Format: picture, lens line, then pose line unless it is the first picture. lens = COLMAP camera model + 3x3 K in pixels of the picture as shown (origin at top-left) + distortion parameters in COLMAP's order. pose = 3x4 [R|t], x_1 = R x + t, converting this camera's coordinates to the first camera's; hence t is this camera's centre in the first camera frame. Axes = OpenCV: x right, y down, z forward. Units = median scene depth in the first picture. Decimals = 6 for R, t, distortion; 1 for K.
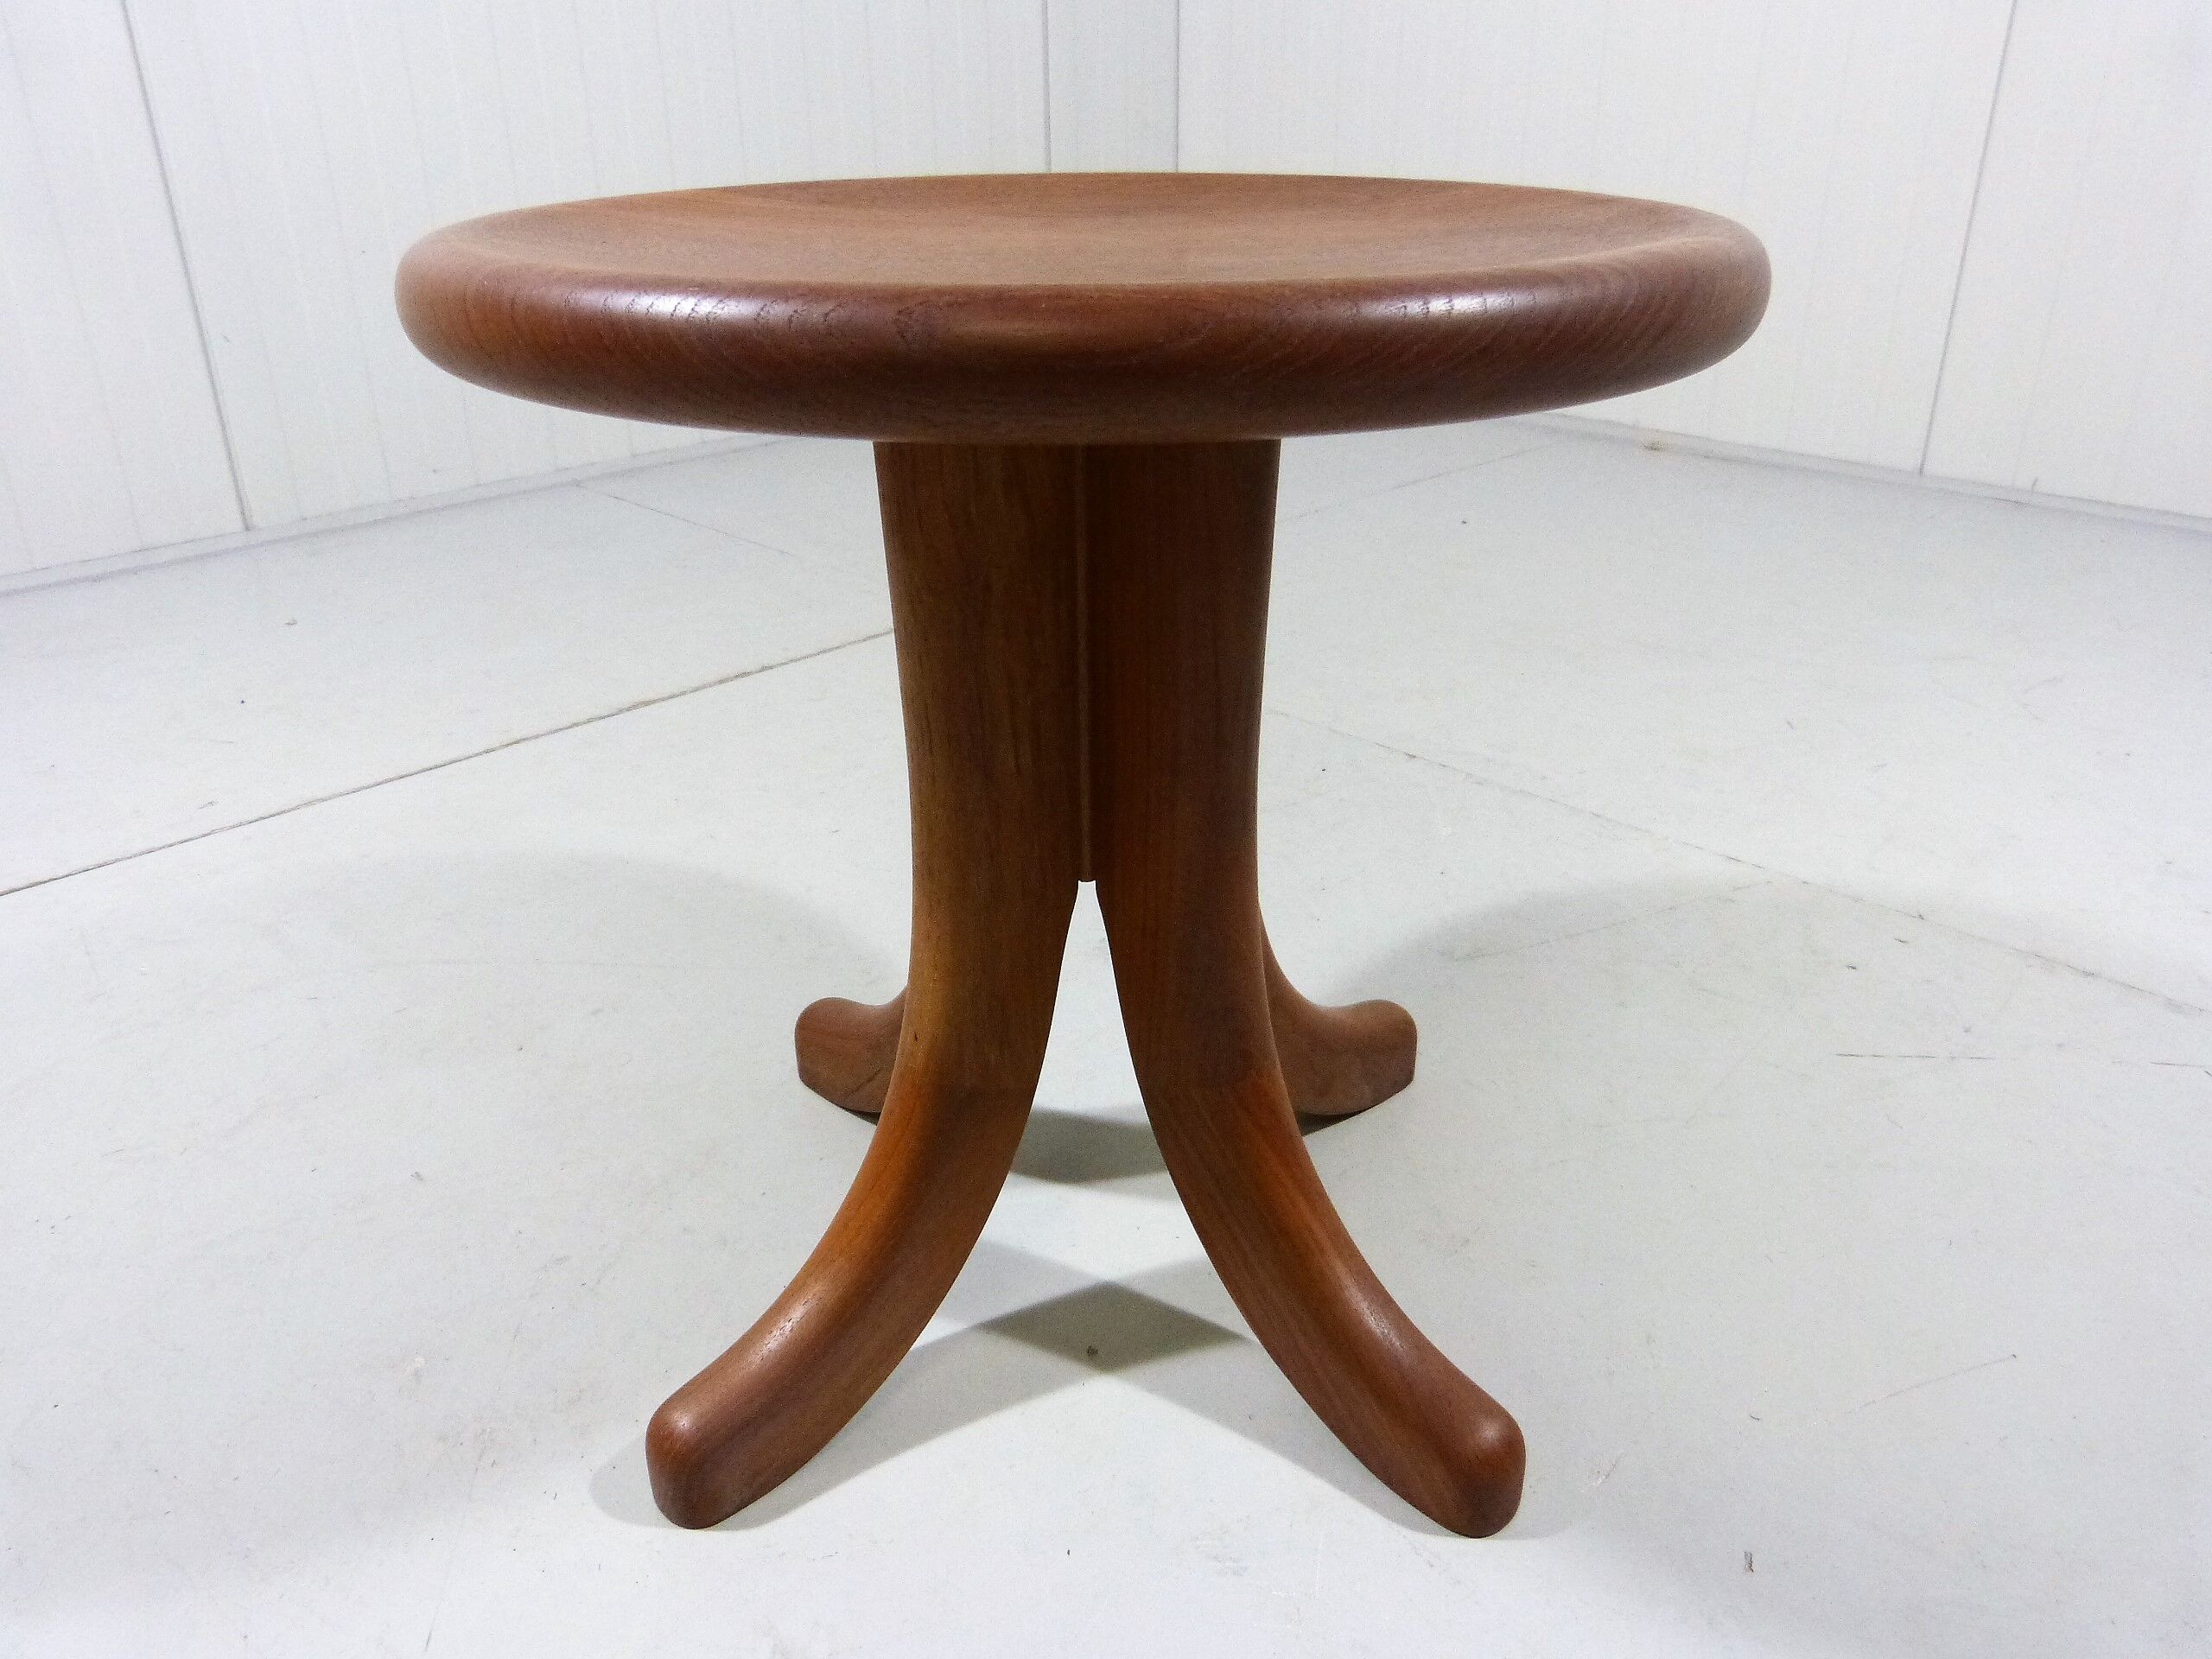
lens RADIAL K [[1655.5, 0, 1105.2], [0, 1655.5, 833.6], [0, 0, 1]] dist [-0.032649, 0.023298]
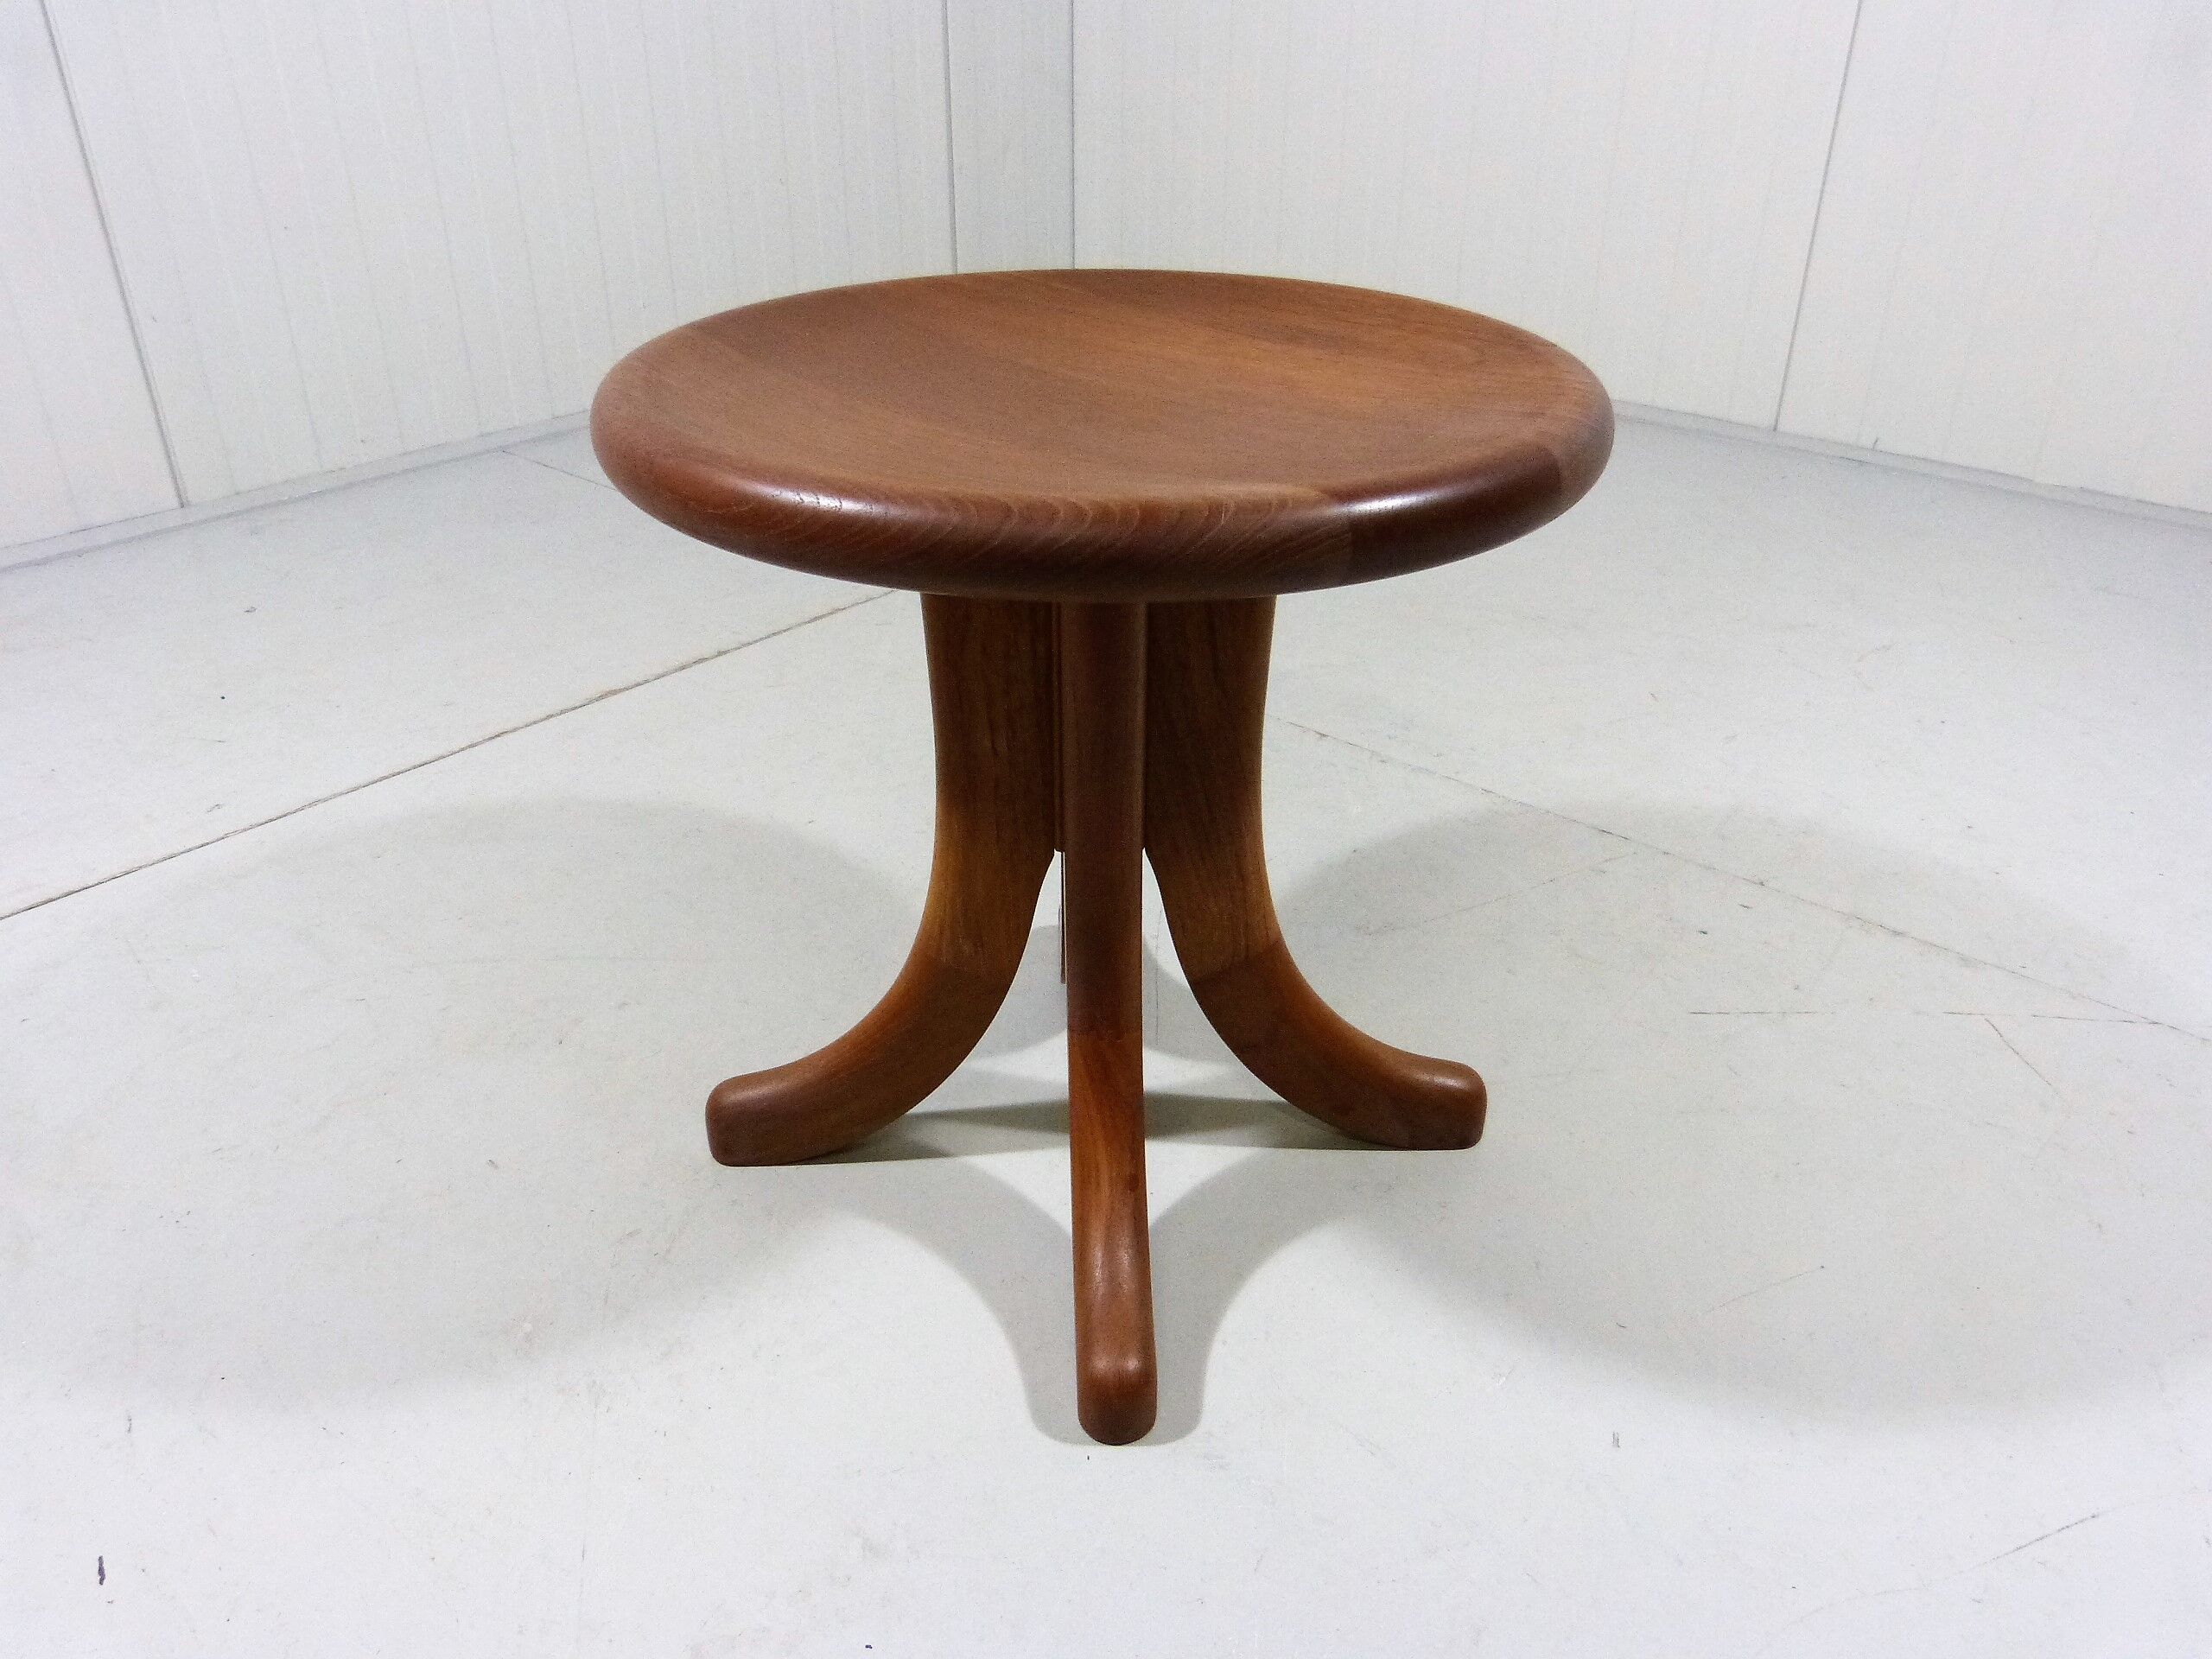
lens RADIAL K [[1620.7, 0, 1106.0], [0, 1620.7, 899.2], [0, 0, 1]] dist [-0.027251, 0.012937]
pose [[0.997263, -0.026920, 0.068868, -0.060344], [0.019489, 0.994135, 0.106376, -0.087368], [-0.071328, -0.104742, 0.991938, -0.133006]]
